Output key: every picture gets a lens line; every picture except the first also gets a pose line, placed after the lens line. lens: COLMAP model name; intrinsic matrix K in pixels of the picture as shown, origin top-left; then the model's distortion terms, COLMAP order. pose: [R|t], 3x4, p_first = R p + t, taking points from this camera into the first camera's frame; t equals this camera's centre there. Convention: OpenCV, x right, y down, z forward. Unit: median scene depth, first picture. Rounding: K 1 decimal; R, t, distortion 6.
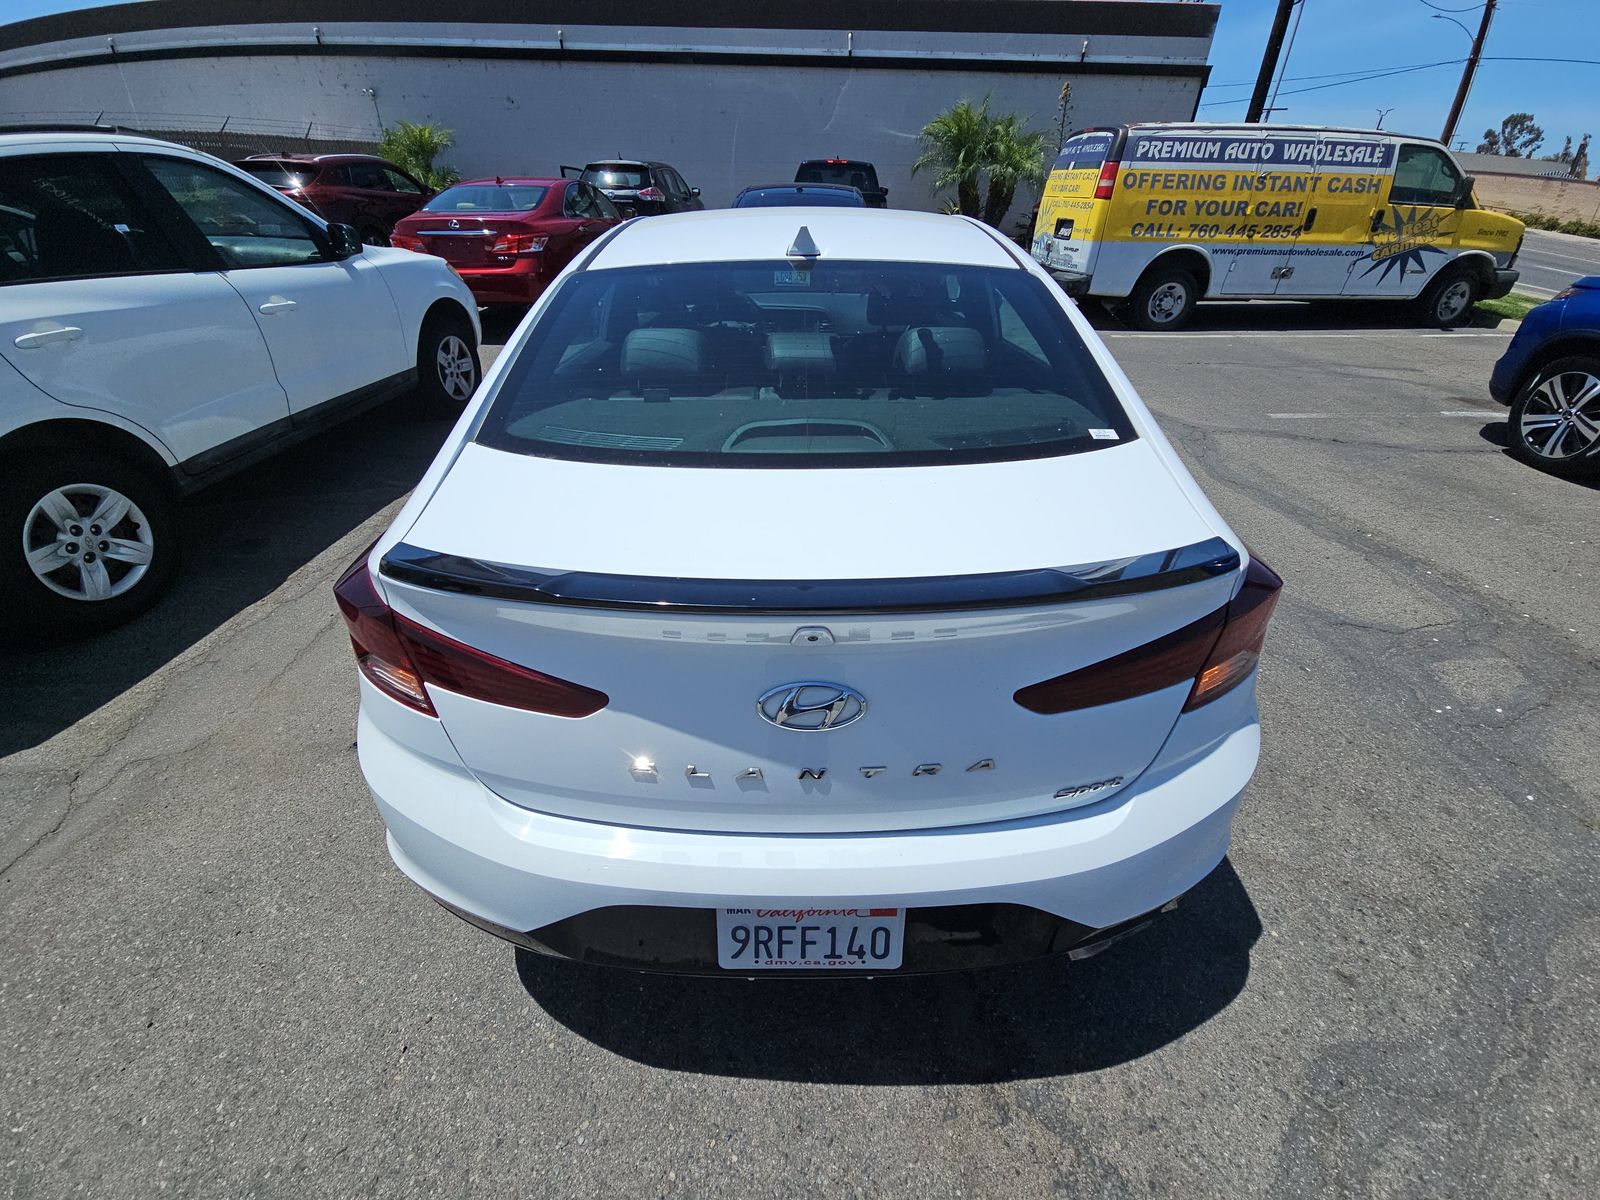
lens RADIAL K [[649.9, 0, 806.3], [0, 649.9, 603.1], [0, 0, 1]] dist [0.000556, -0.004428]
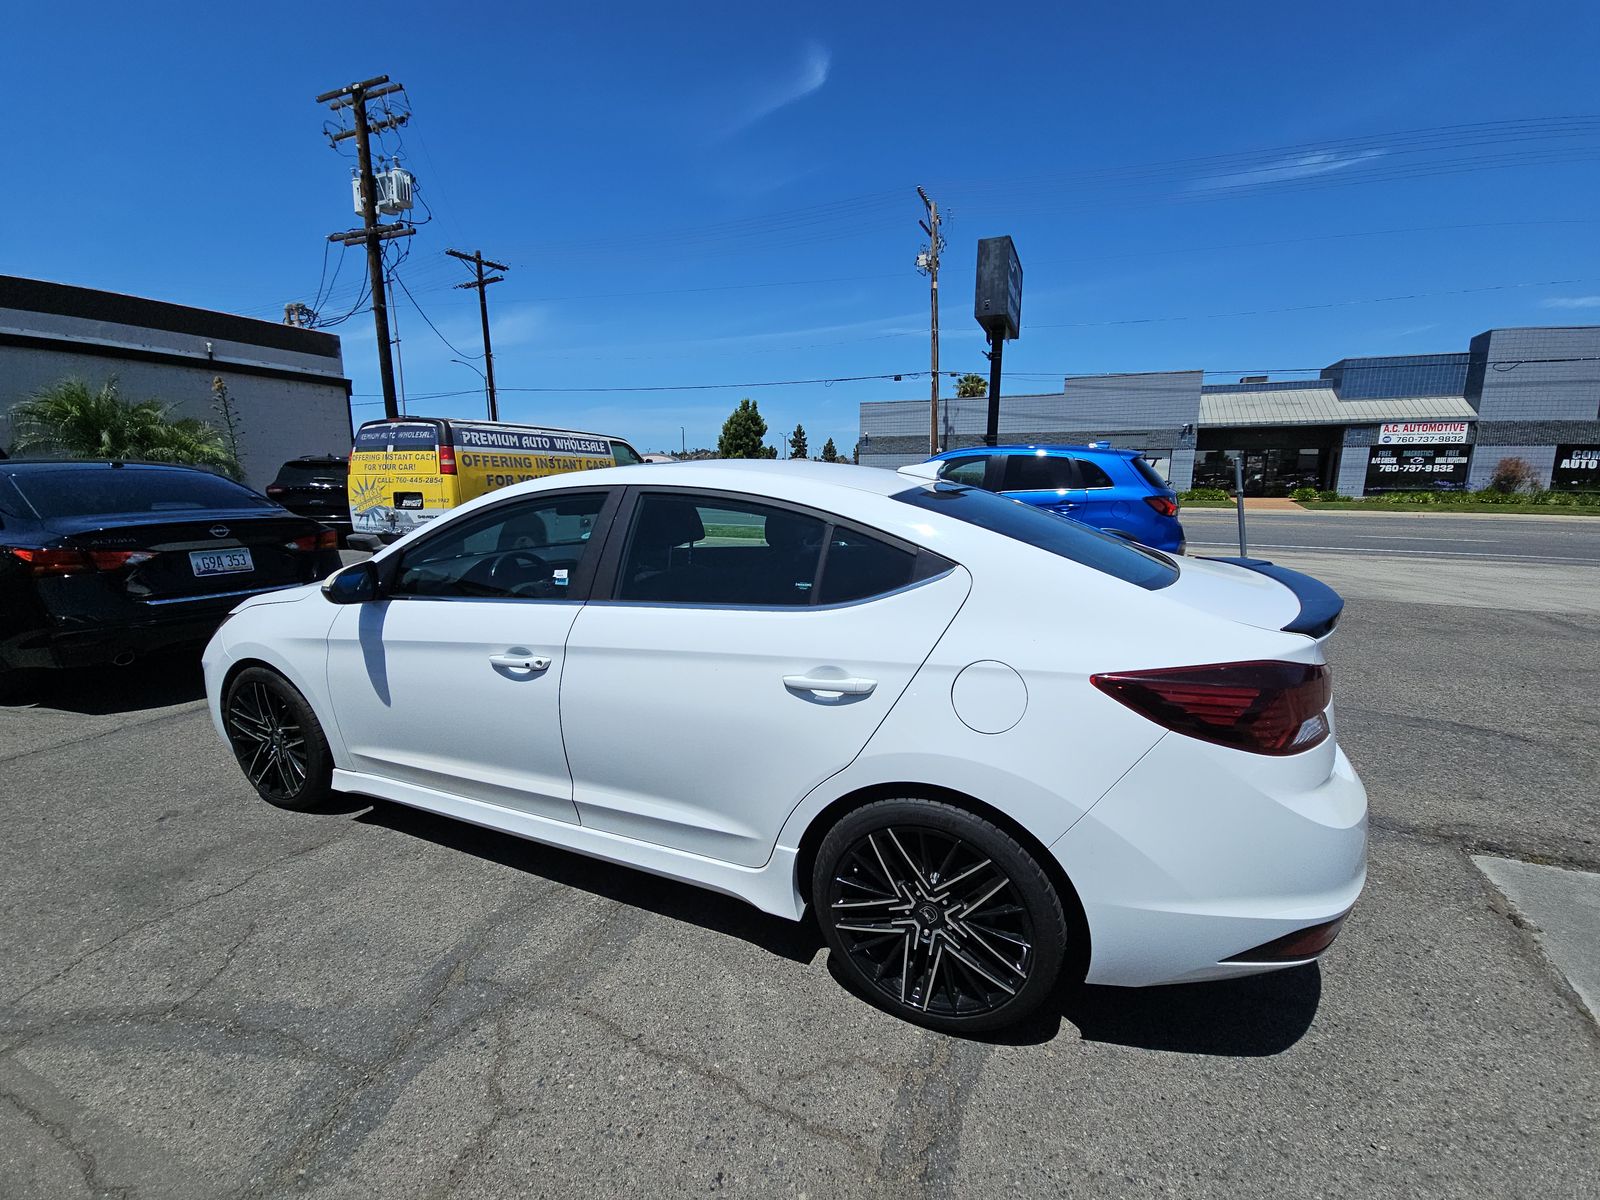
lens RADIAL K [[649.9, 0, 799.1], [0, 649.9, 597.0], [0, 0, 1]] dist [0.000556, -0.004428]
pose [[0.399898, -0.172723, 0.900138, -0.340805], [0.499029, 0.864790, -0.055759, -0.085769], [-0.768799, 0.471493, 0.432021, 0.166822]]
